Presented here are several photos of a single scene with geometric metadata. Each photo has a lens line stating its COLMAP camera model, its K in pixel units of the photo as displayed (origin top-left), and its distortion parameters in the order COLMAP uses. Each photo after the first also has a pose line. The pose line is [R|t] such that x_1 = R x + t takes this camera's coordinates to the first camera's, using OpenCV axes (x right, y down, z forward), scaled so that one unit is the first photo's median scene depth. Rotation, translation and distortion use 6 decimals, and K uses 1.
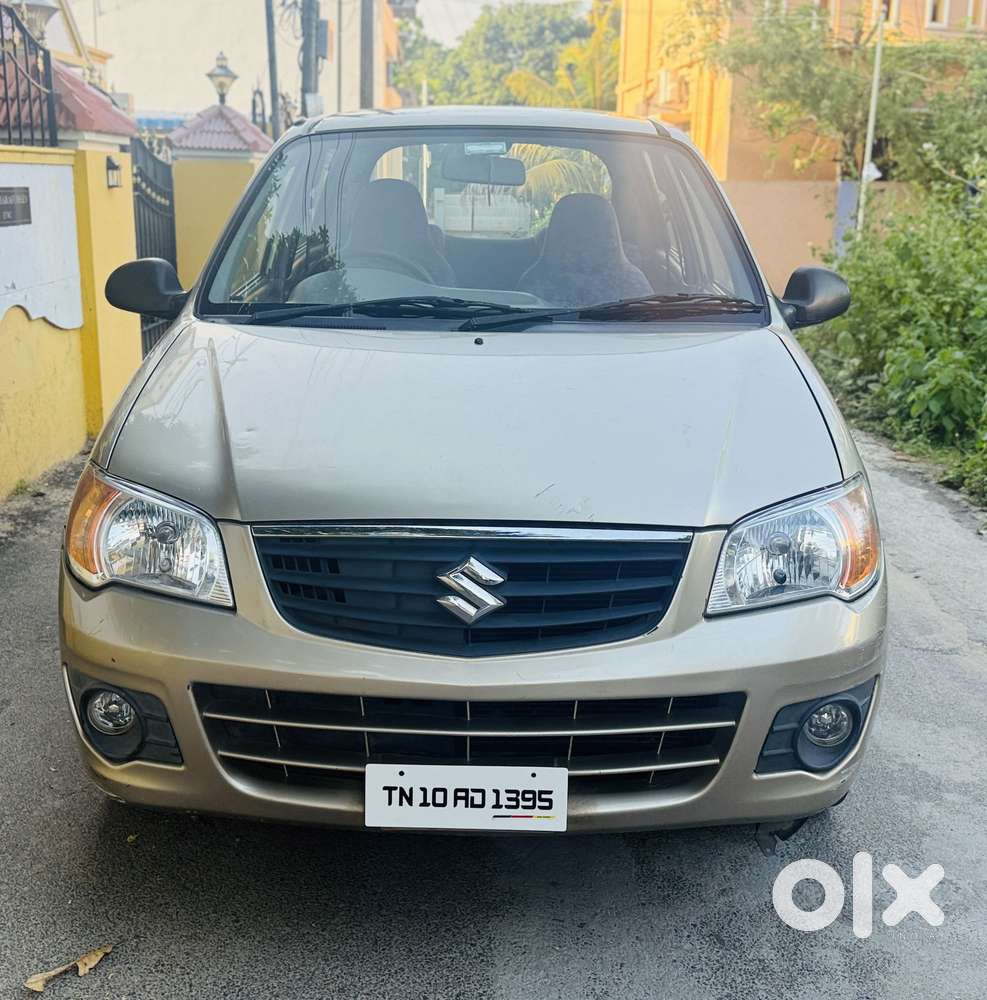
lens RADIAL K [[1446.2, 0, 455.4], [0, 1446.2, 500.5], [0, 0, 1]] dist [0.137275, -0.103394]
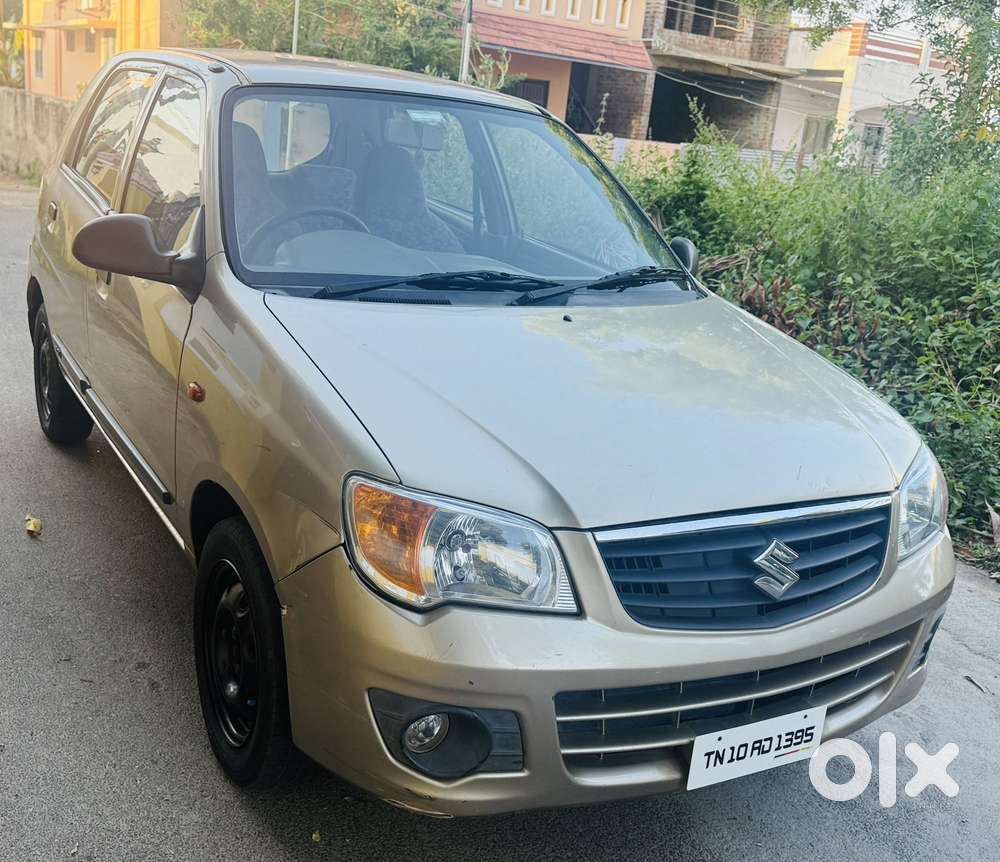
lens RADIAL K [[1169.7, 0, 501.5], [0, 1169.7, 447.2], [0, 0, 1]] dist [0.183676, -0.434410]
pose [[0.841674, -0.080805, 0.533906, -0.640047], [0.033512, 0.994651, 0.097708, -0.127194], [-0.538946, -0.064346, 0.839879, 0.341306]]
